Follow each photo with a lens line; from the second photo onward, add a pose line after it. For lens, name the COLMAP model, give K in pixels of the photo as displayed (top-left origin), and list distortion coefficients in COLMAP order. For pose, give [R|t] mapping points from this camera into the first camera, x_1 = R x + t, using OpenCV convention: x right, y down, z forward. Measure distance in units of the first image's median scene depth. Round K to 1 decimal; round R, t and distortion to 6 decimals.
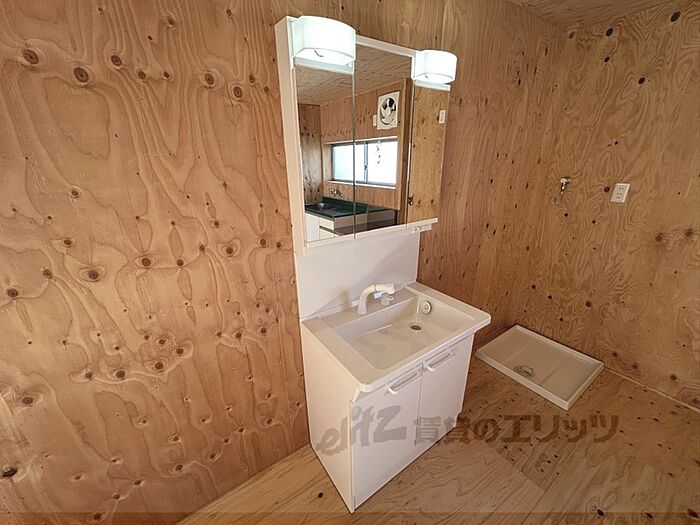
lens RADIAL K [[282.3, 0, 348.3], [0, 282.3, 262.2], [0, 0, 1]] dist [-0.002532, -0.000175]
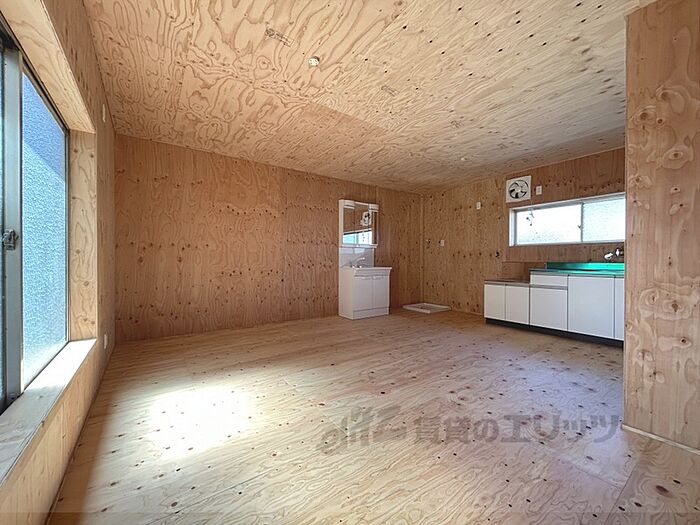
lens RADIAL K [[282.3, 0, 351.4], [0, 282.3, 263.2], [0, 0, 1]] dist [-0.002532, -0.000175]
pose [[0.999317, 0.015242, 0.033677, -0.066454], [-0.002777, 0.939418, -0.342761, 0.710198], [-0.036861, 0.342434, 0.938819, -1.222517]]
